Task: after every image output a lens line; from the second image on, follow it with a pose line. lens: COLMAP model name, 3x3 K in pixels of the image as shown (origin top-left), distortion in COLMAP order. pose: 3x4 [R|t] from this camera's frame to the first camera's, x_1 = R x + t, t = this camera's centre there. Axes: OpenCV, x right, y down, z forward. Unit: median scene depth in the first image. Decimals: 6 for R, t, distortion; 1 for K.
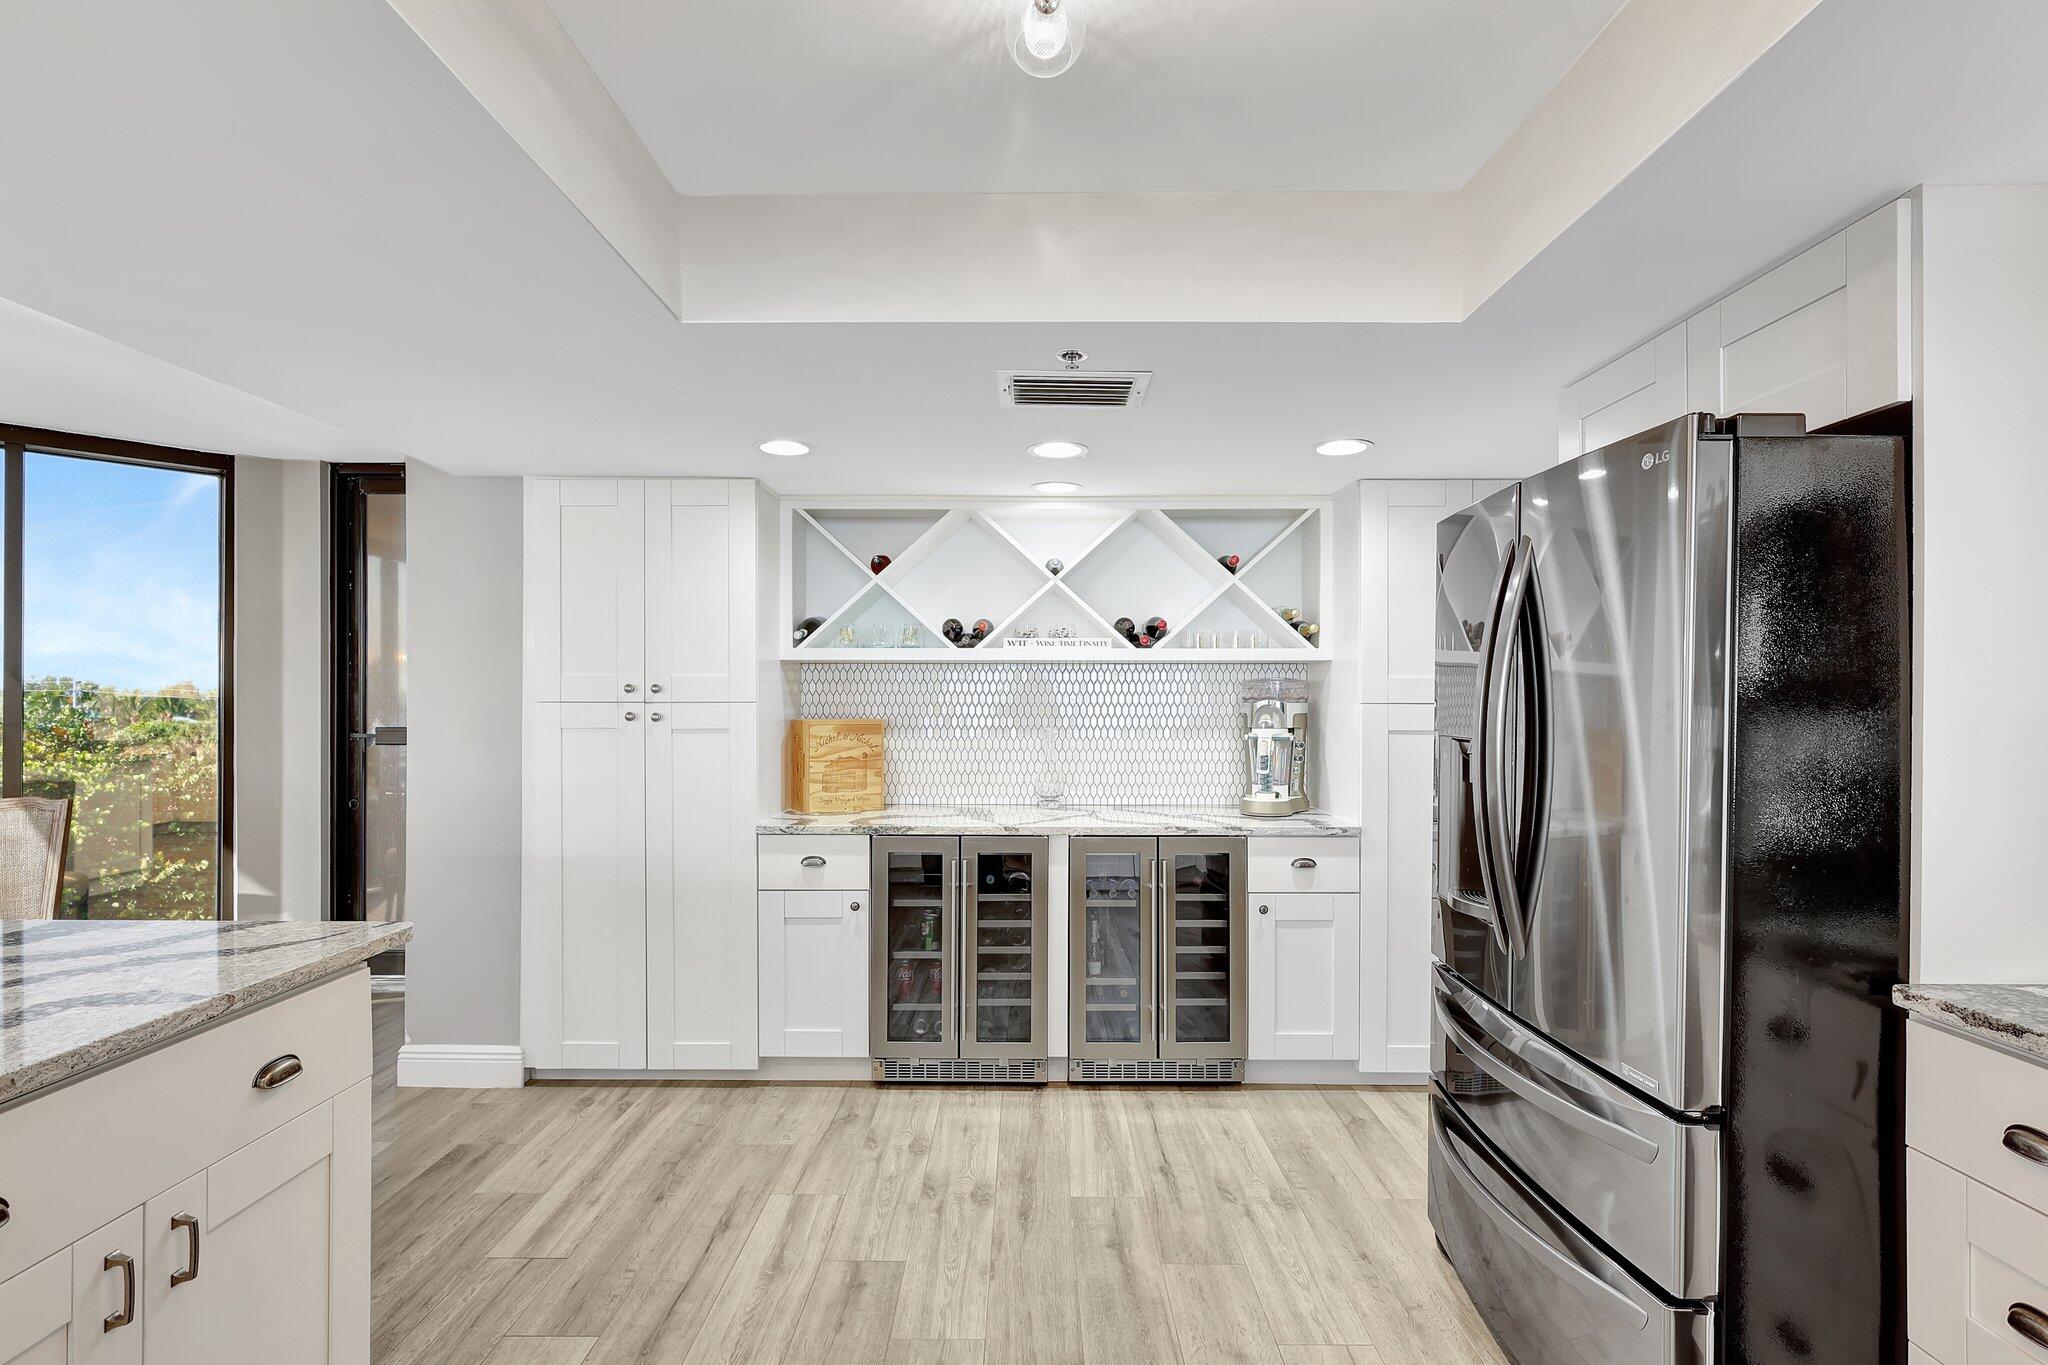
lens RADIAL K [[952.5, 0, 1020.4], [0, 952.5, 700.3], [0, 0, 1]] dist [-0.002511, 0.001884]
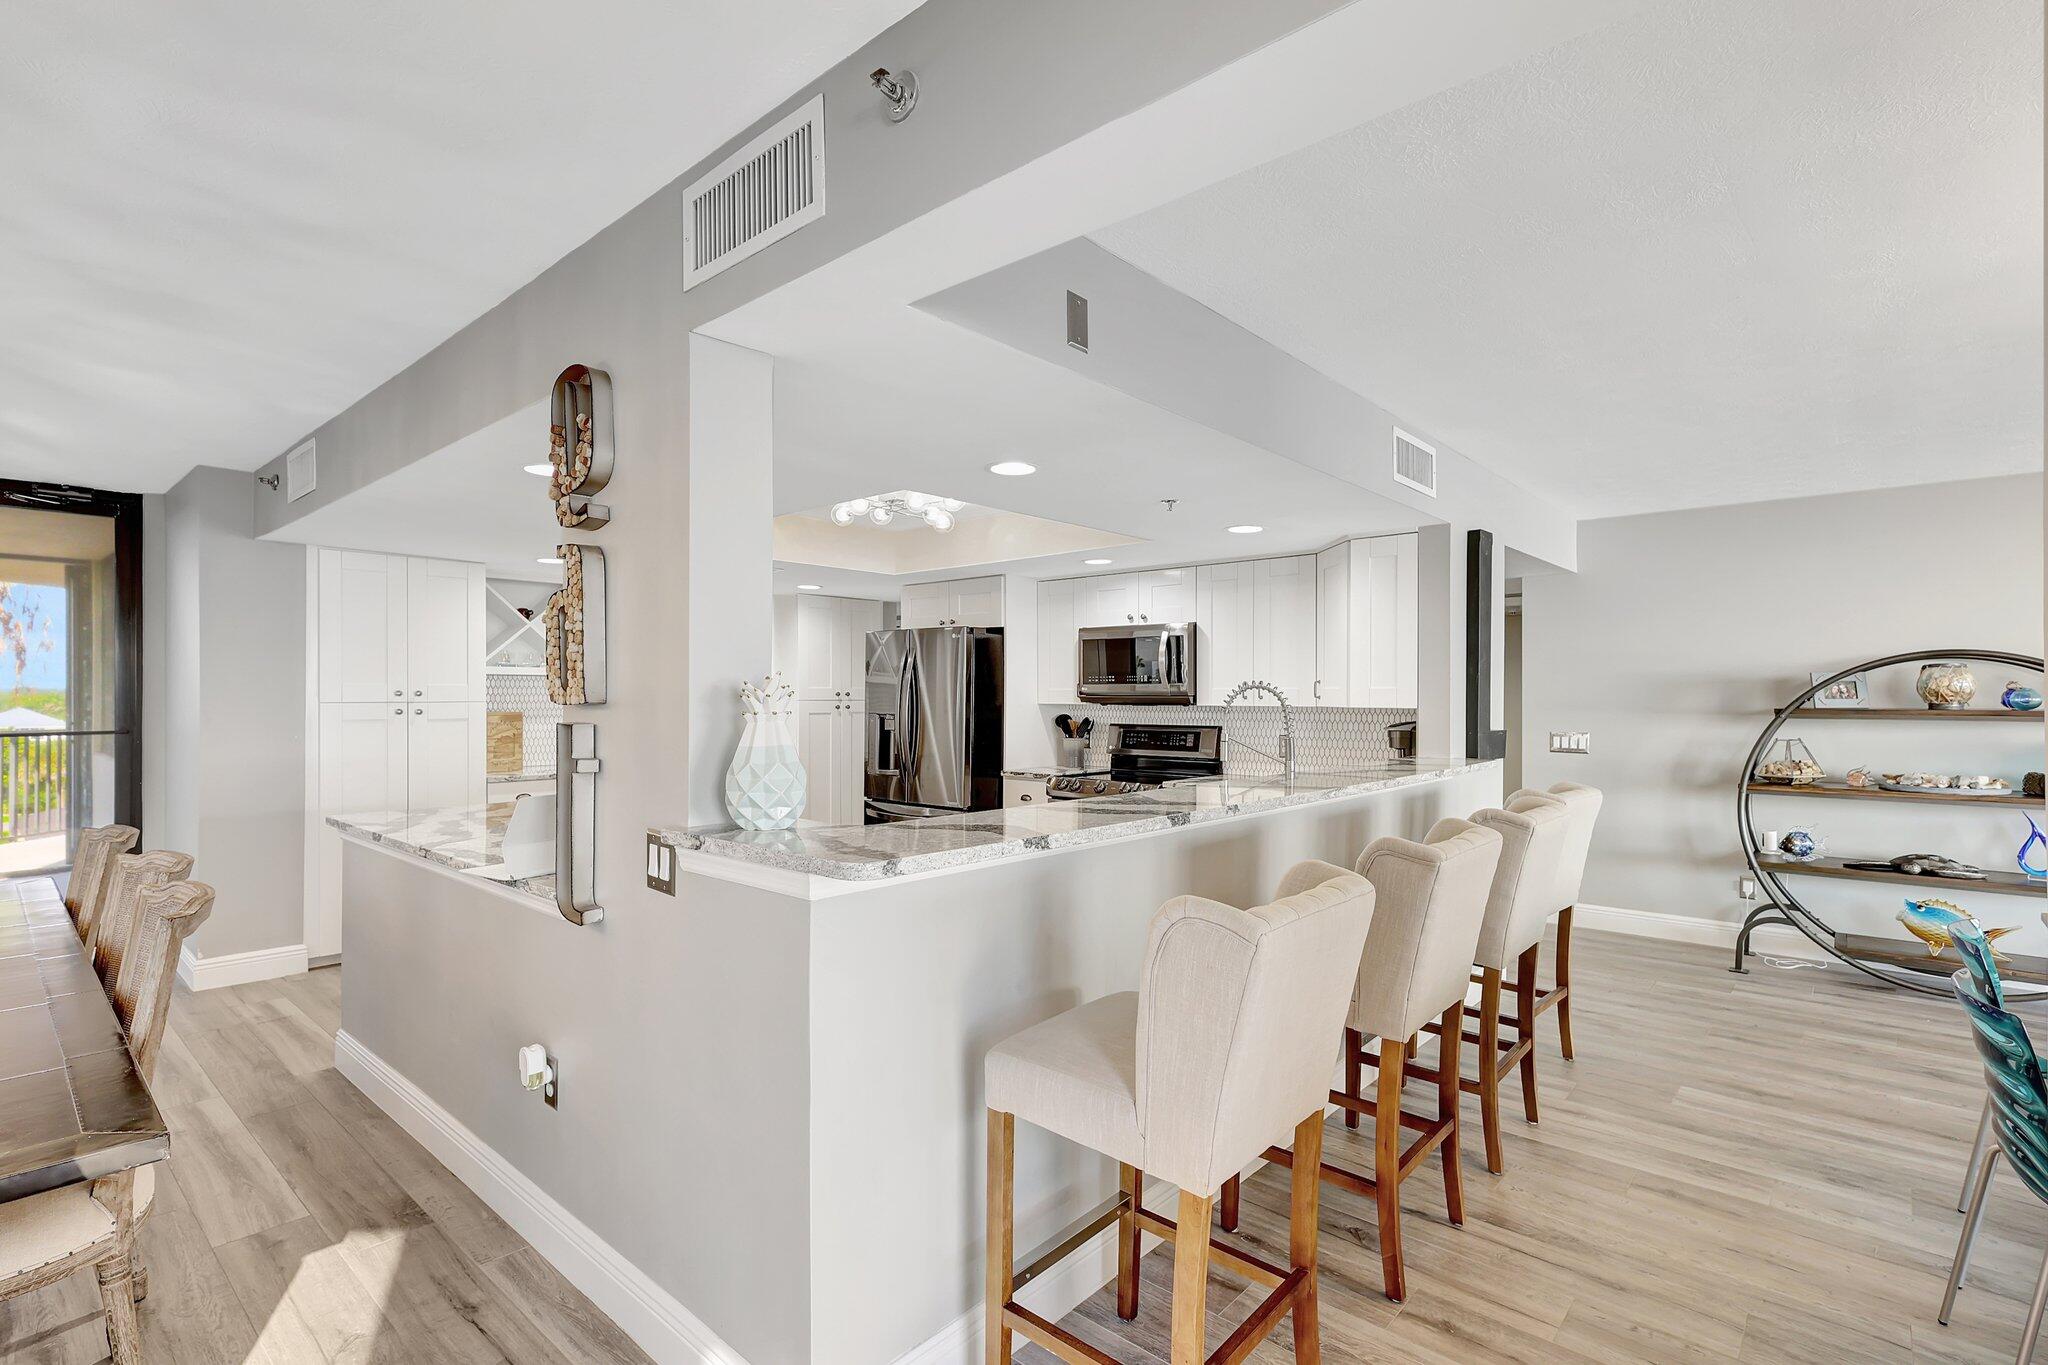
lens RADIAL K [[952.5, 0, 1022.2], [0, 952.5, 693.2], [0, 0, 1]] dist [-0.002511, 0.001884]
pose [[0.654522, 0.000597, 0.756043, -1.205979], [-0.004561, 0.999985, 0.003159, -0.028813], [-0.756029, -0.005516, 0.654514, -0.995179]]
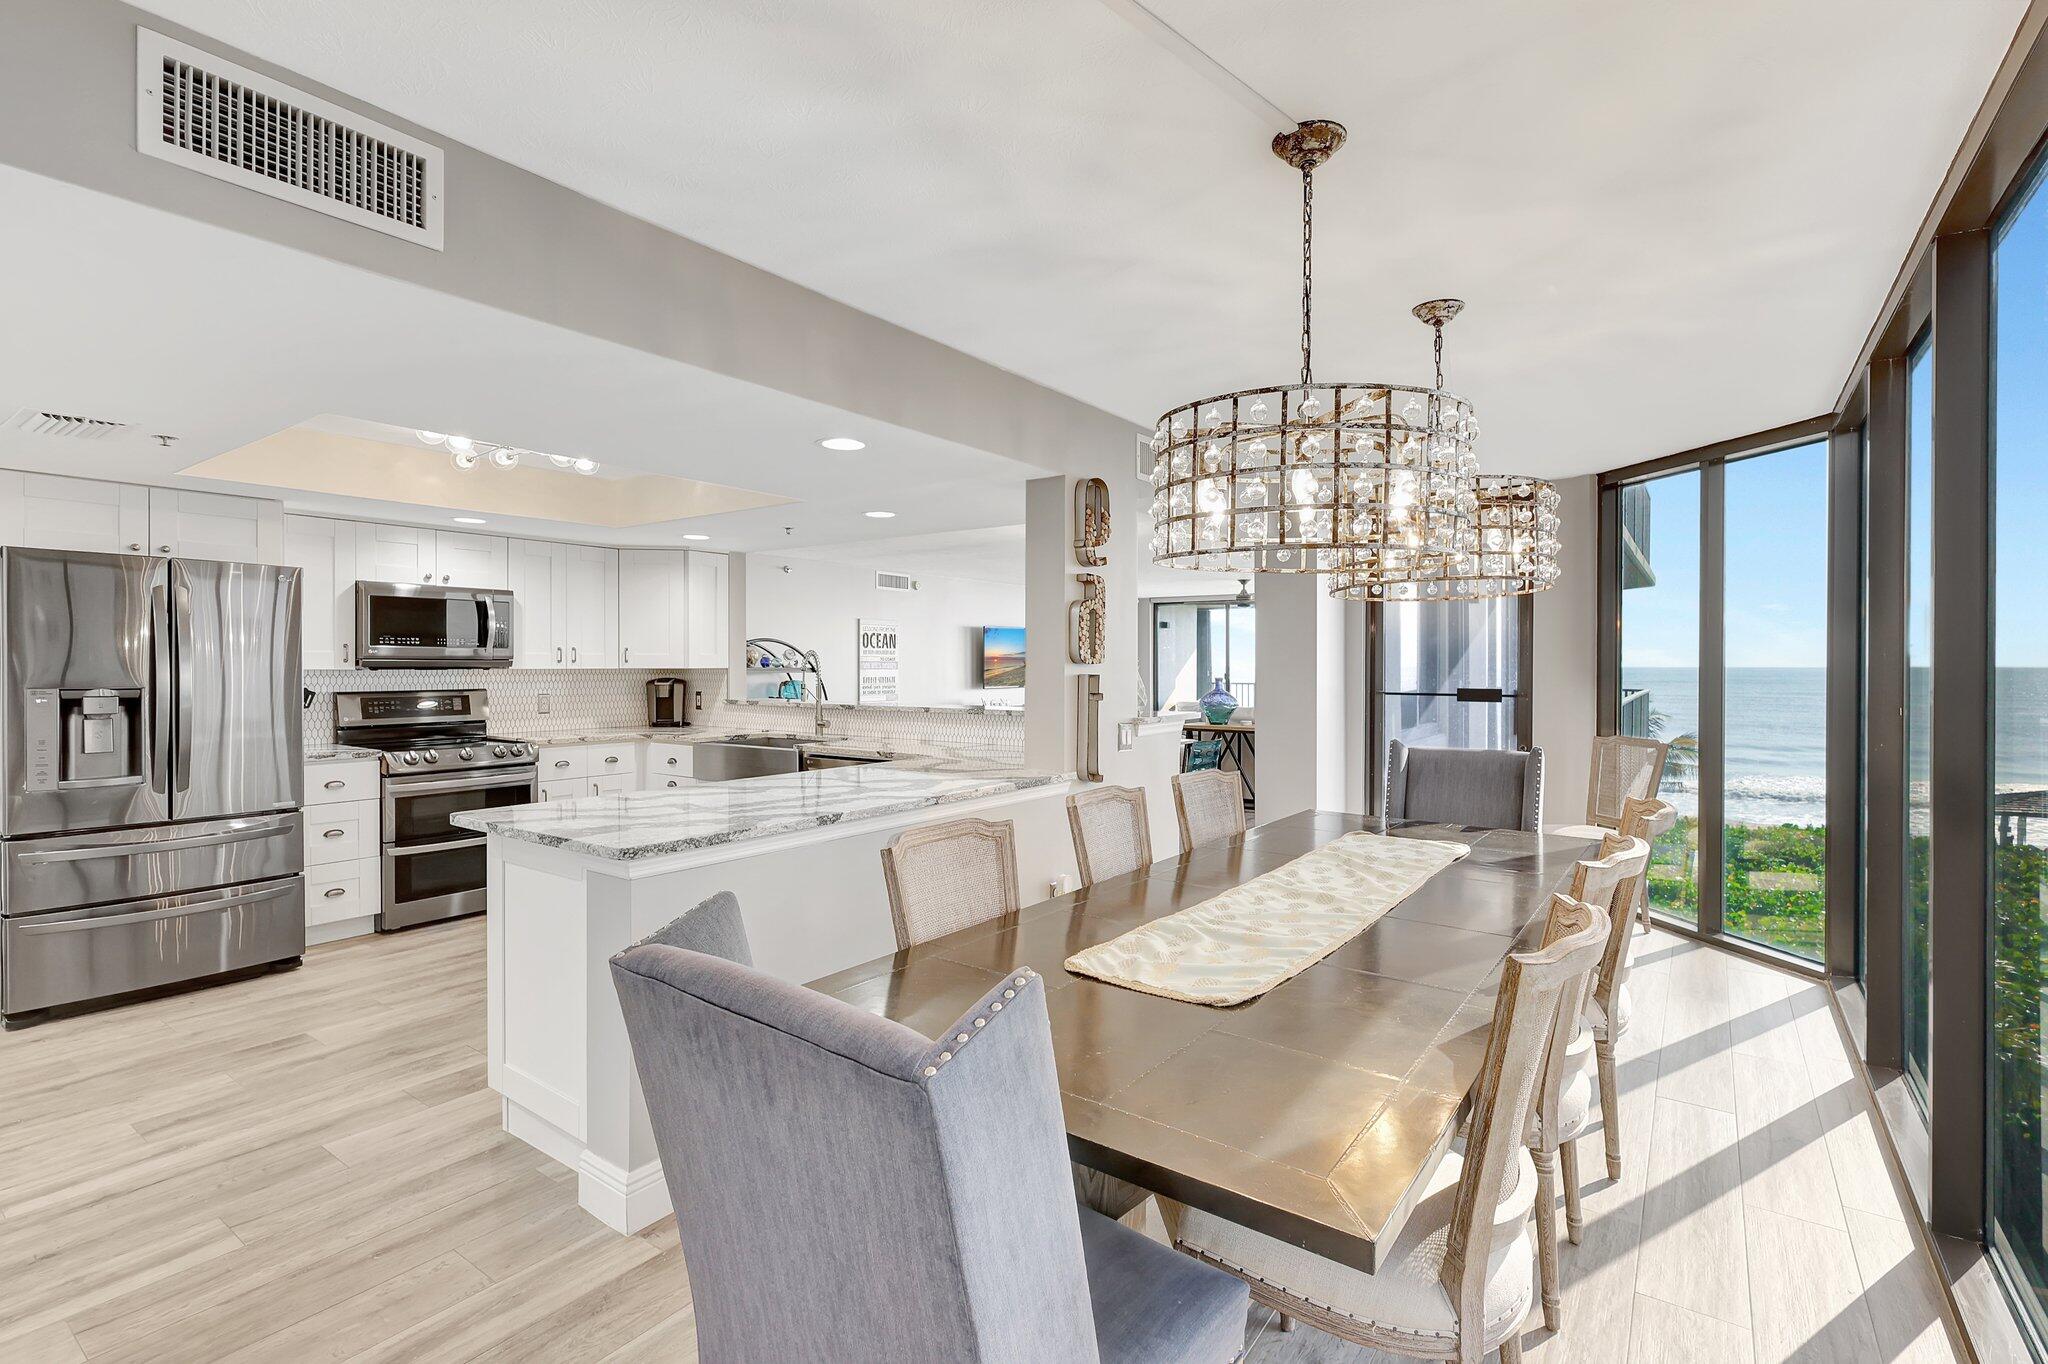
lens RADIAL K [[952.5, 0, 1020.4], [0, 952.5, 675.5], [0, 0, 1]] dist [-0.002511, 0.001884]
pose [[-0.814162, -0.012070, 0.580512, -1.637969], [-0.006639, 0.999912, 0.011479, -0.014610], [-0.580600, 0.005492, -0.814171, 1.228626]]
